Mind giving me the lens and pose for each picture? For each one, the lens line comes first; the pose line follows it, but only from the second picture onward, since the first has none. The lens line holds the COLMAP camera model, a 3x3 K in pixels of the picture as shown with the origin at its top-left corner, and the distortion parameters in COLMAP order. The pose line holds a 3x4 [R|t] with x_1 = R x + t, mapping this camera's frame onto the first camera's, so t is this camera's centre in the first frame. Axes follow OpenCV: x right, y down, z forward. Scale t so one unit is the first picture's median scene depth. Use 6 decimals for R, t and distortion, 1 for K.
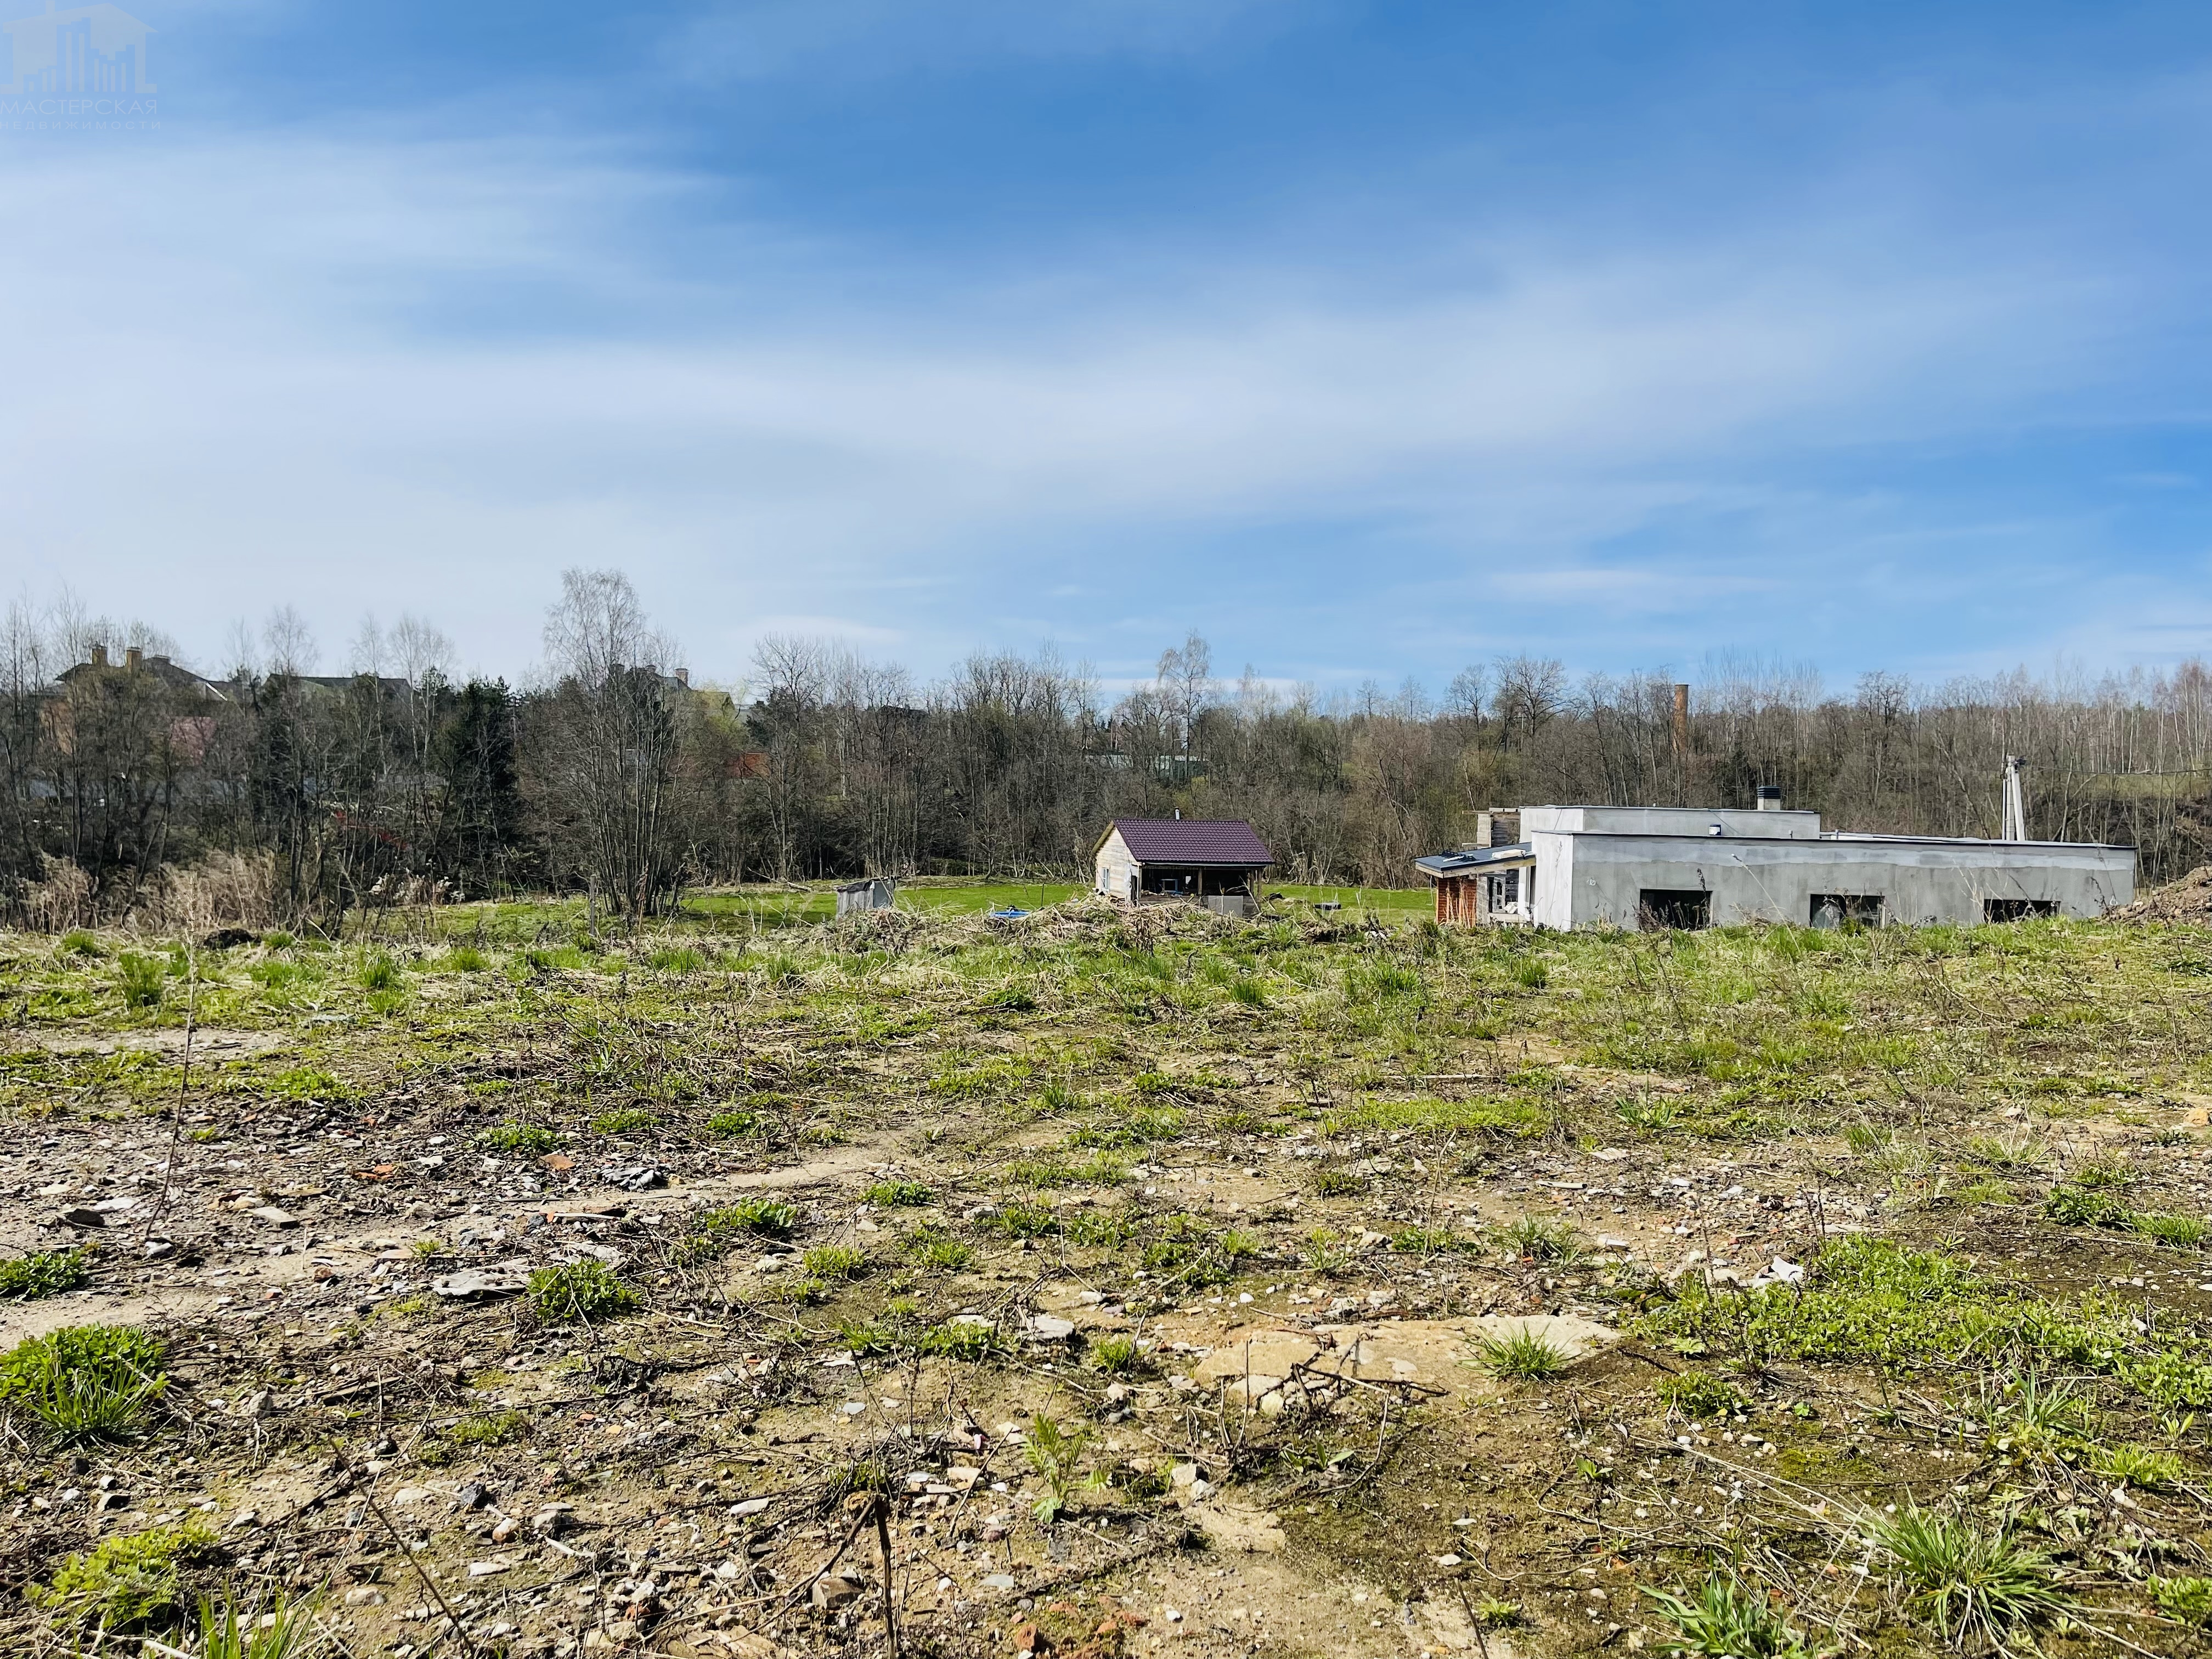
lens RADIAL K [[1604.7, 0, 1109.2], [0, 1604.7, 887.5], [0, 0, 1]] dist [0.023589, 0.001680]
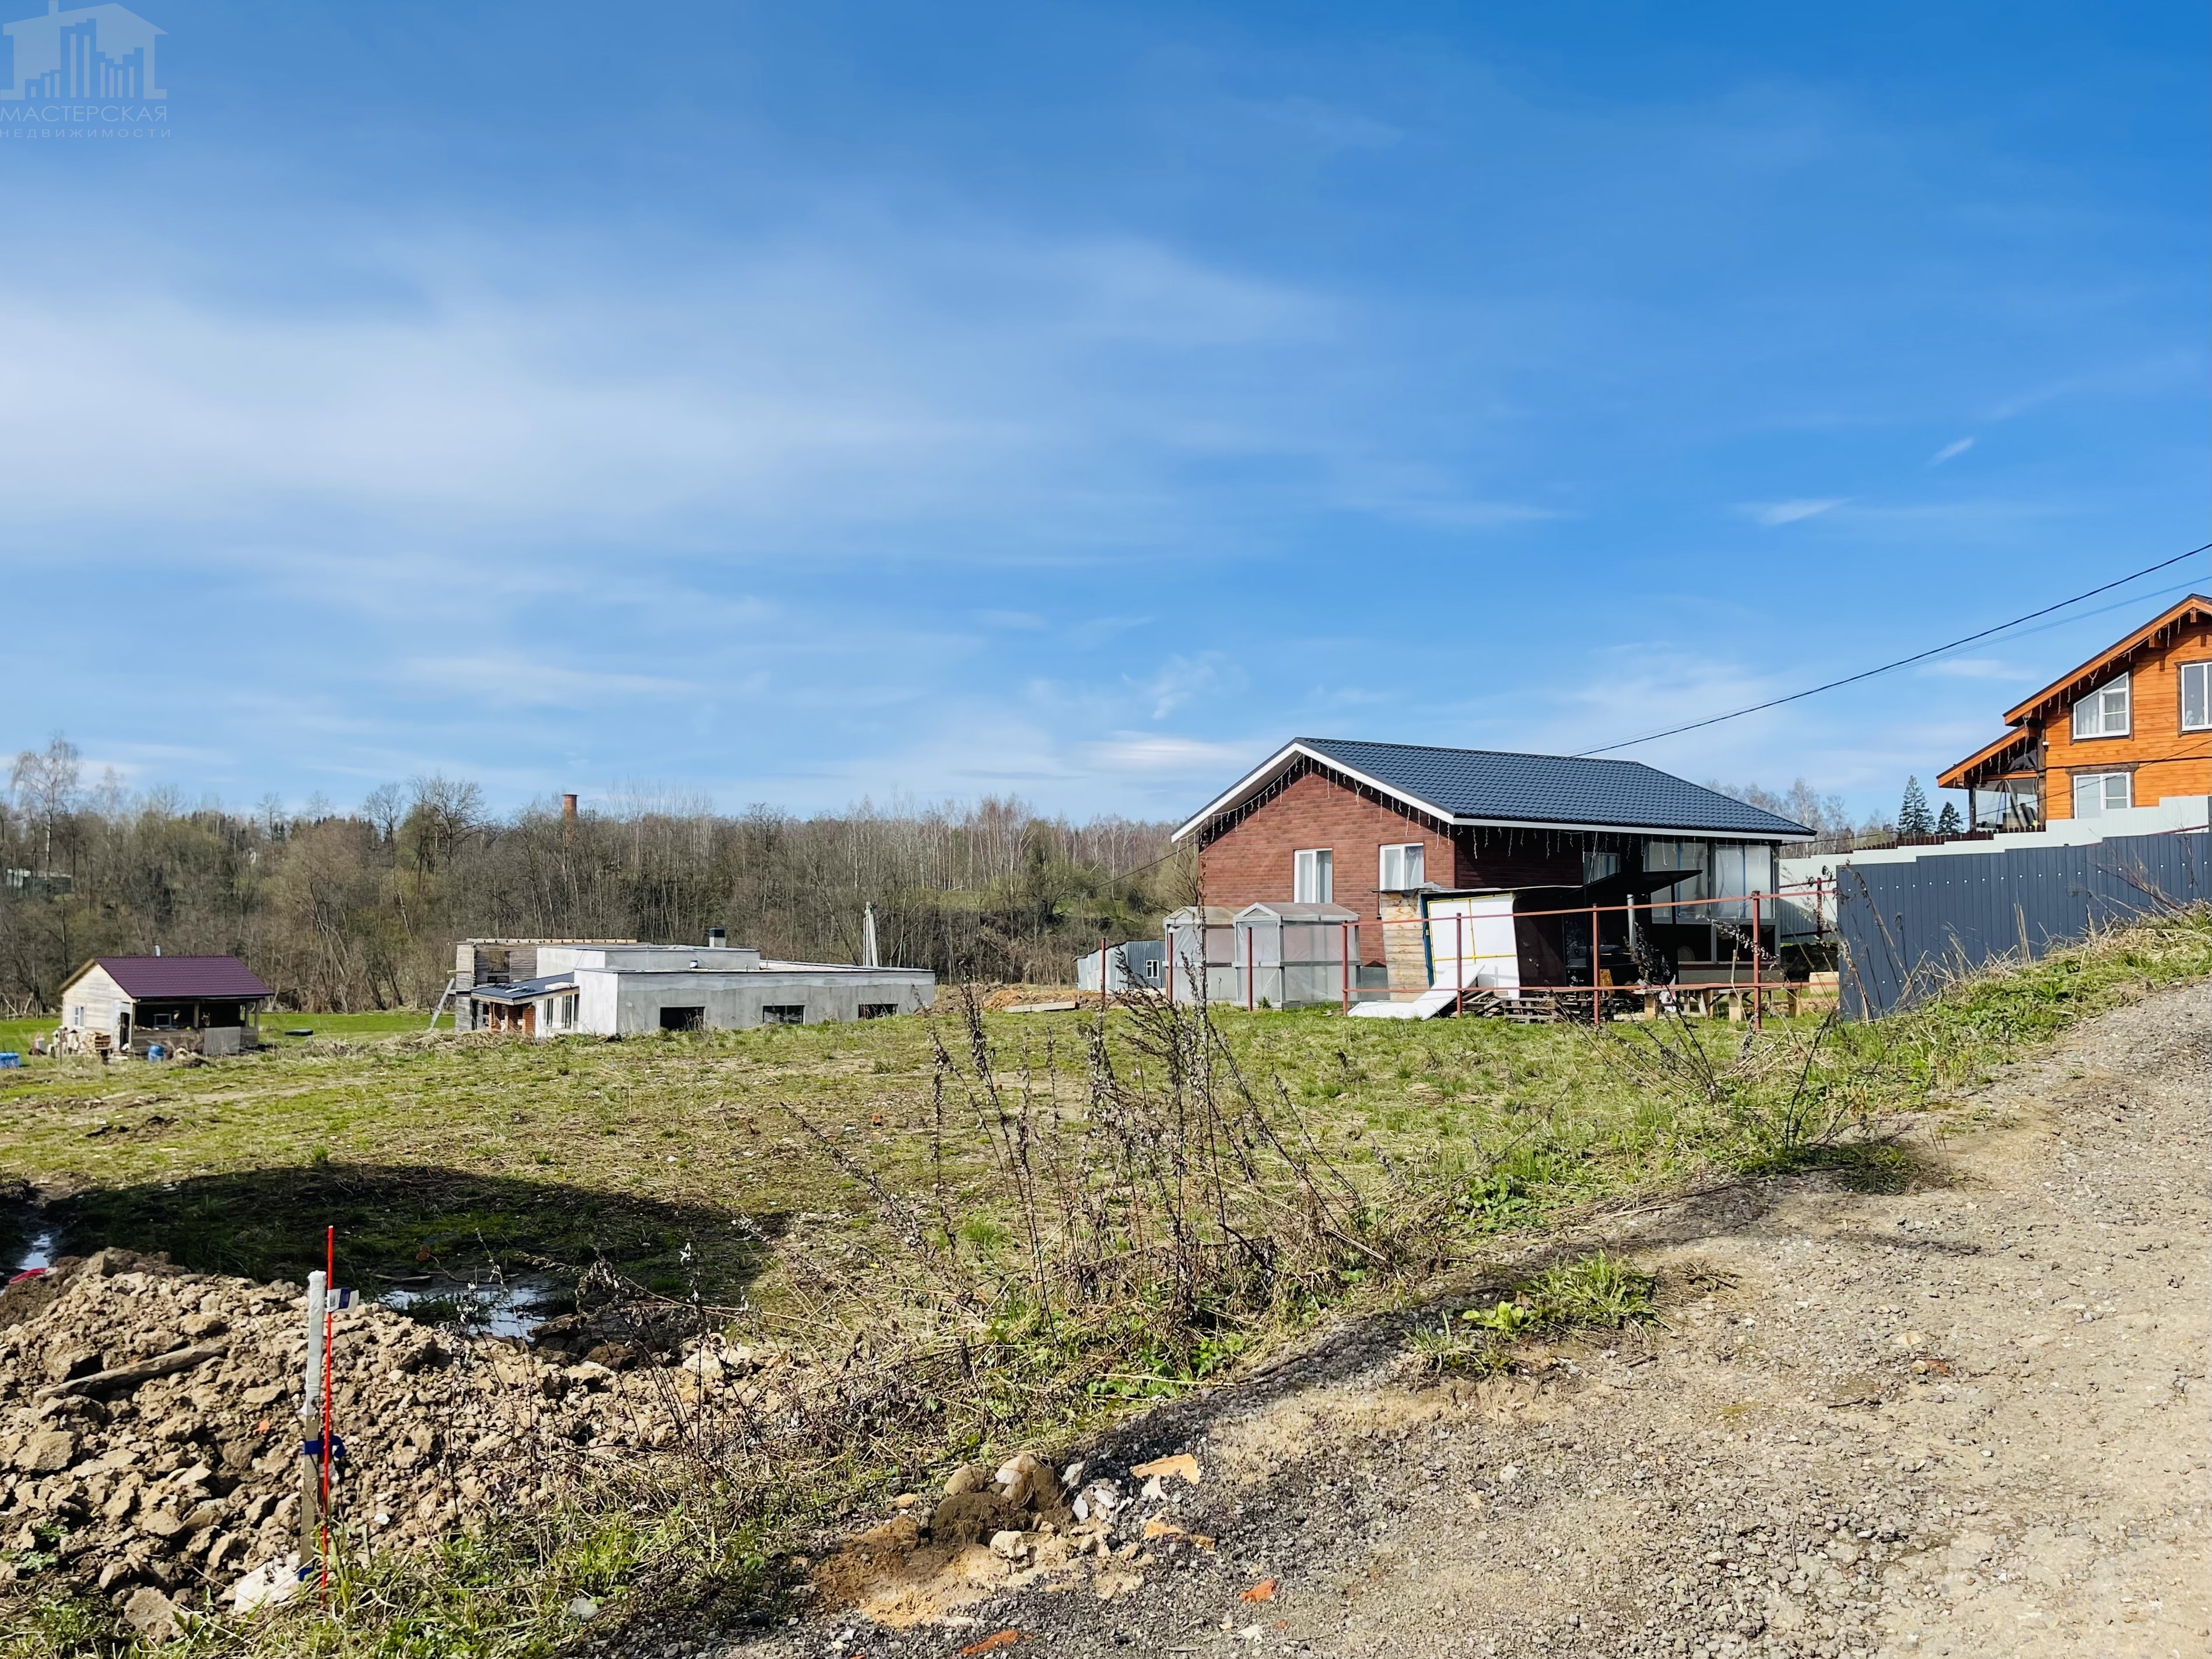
lens RADIAL K [[1785.4, 0, 1106.0], [0, 1785.4, 829.5], [0, 0, 1]] dist [0.102279, -0.148474]
pose [[0.799466, 0.019871, 0.600383, -0.123318], [0.036086, 0.996059, -0.081019, -0.004768], [-0.599627, 0.086438, 0.795598, -0.214362]]
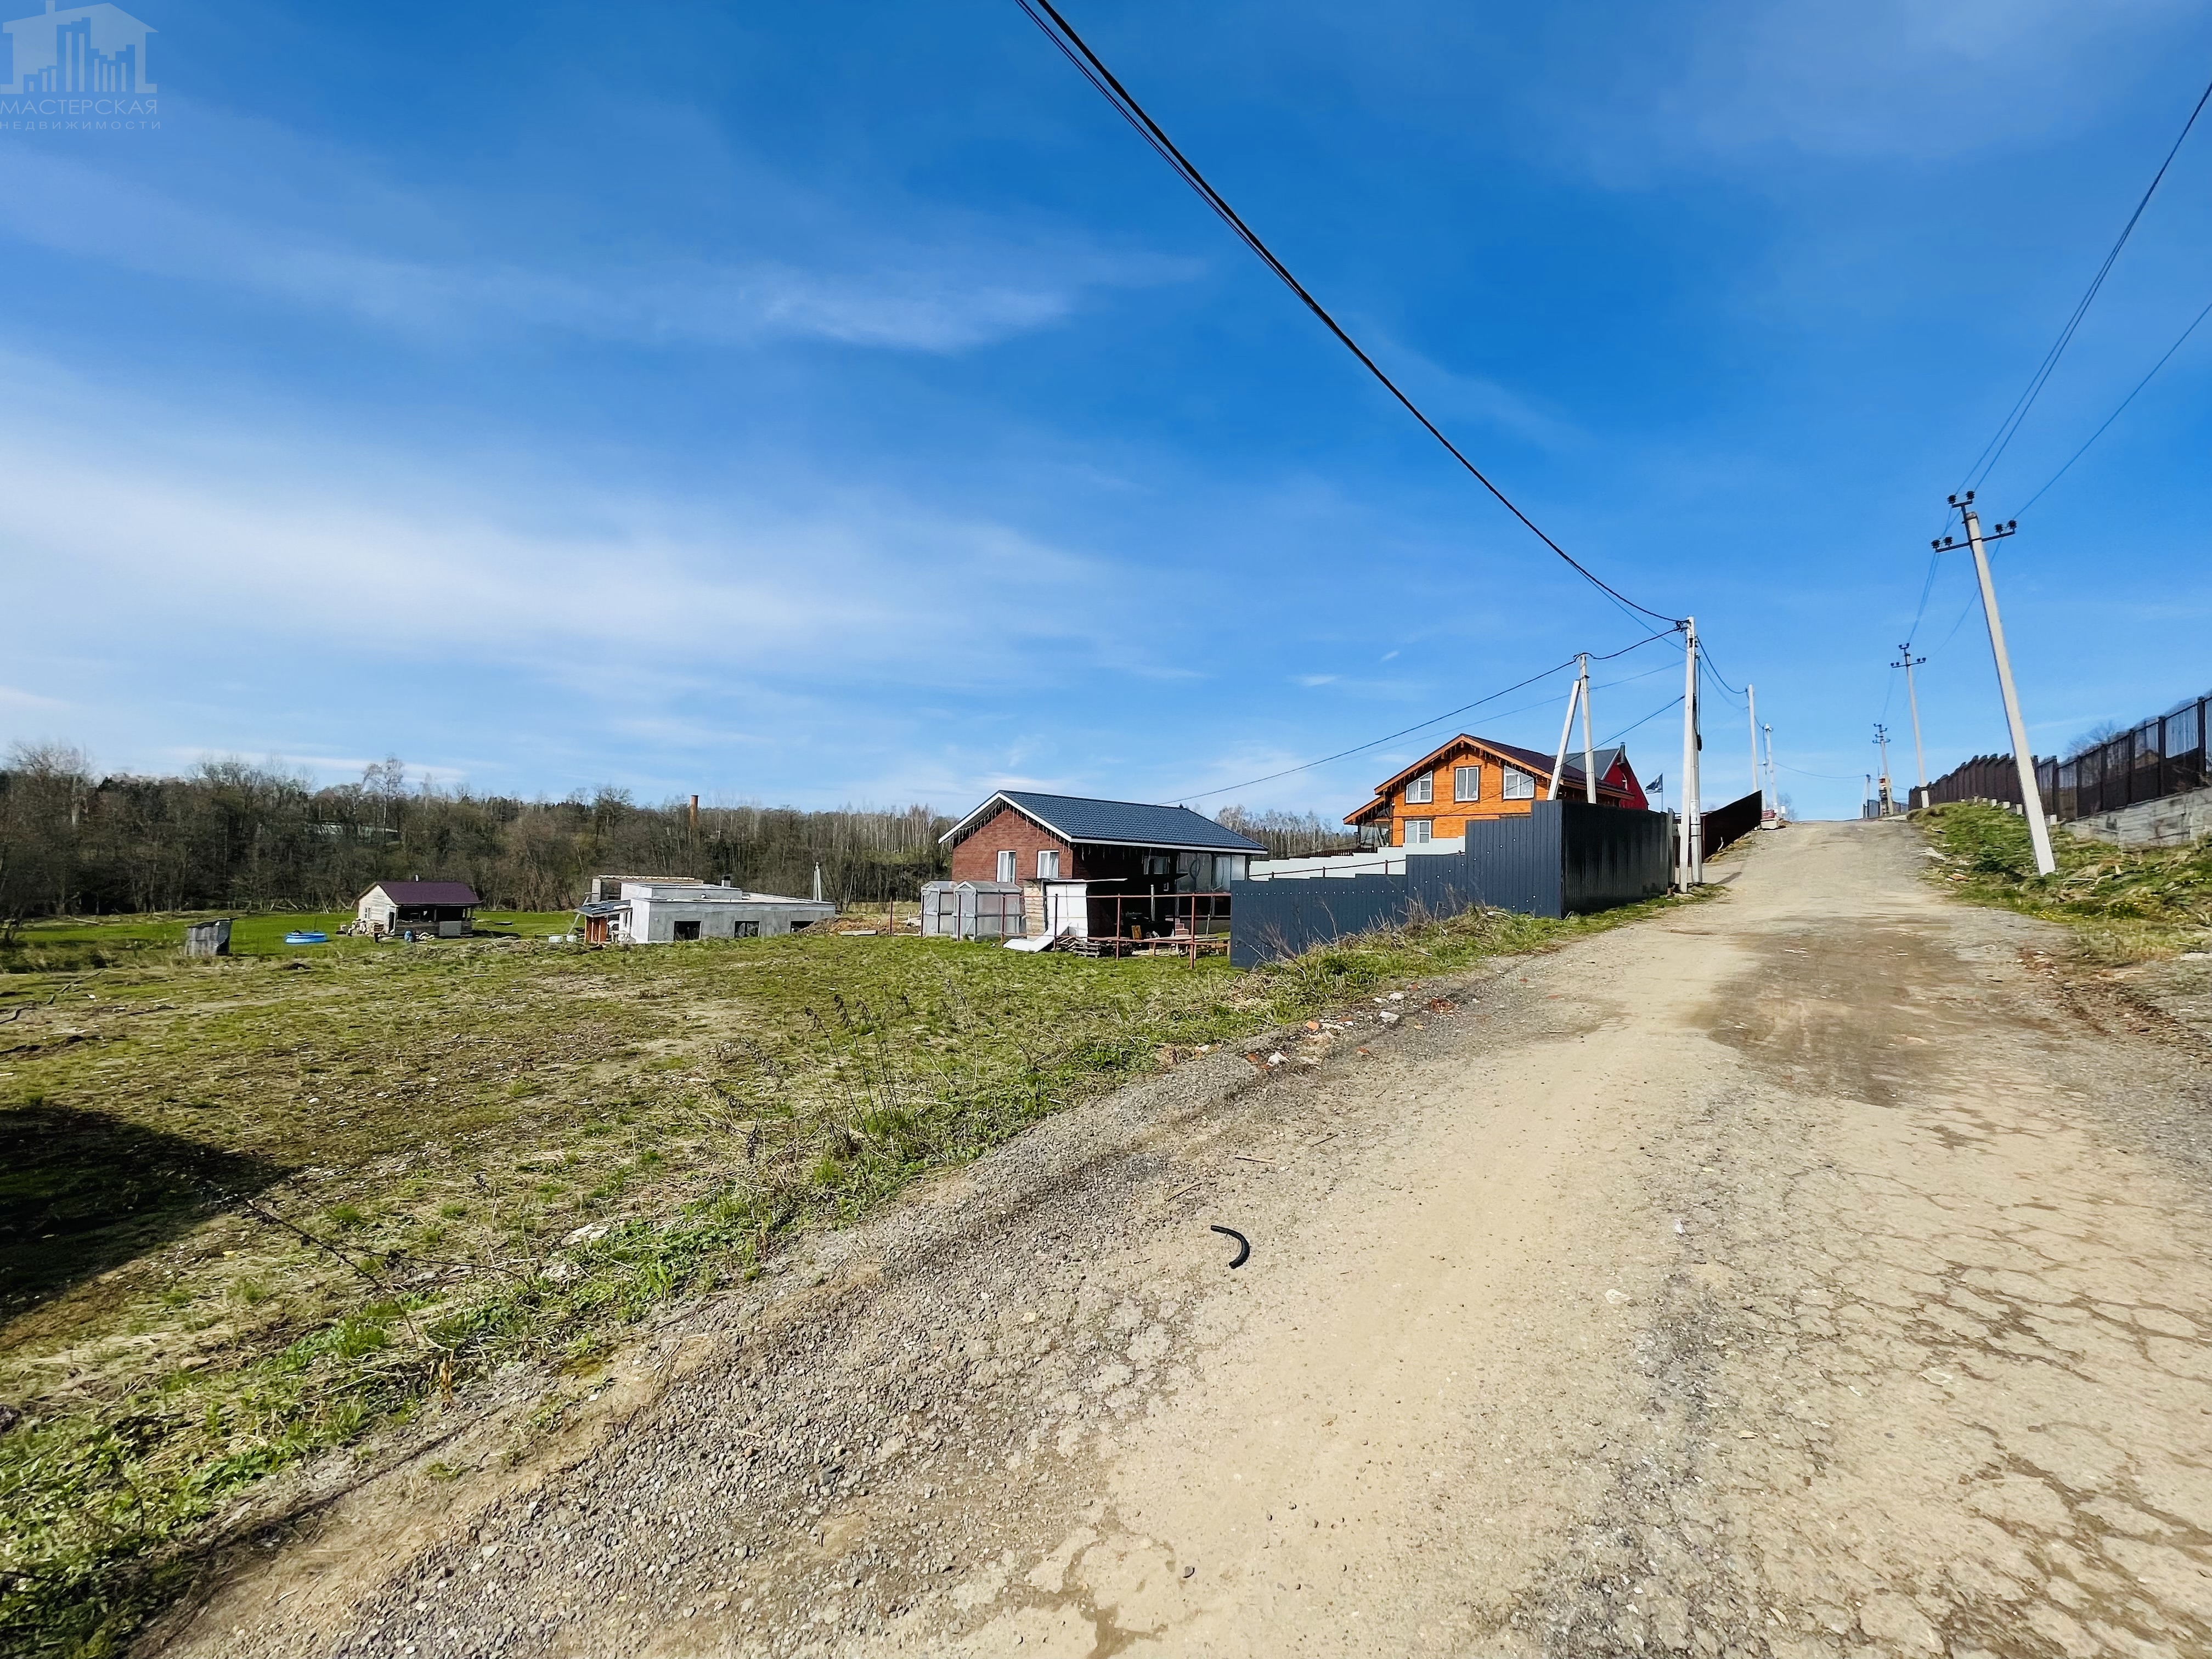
lens RADIAL K [[895.1, 0, 1095.1], [0, 895.1, 814.8], [0, 0, 1]] dist [-0.012161, -0.000053]
pose [[0.722623, 0.050720, 0.689379, -0.074905], [0.012799, 0.996152, -0.086707, -0.013421], [-0.691124, 0.071480, 0.719193, -0.215011]]
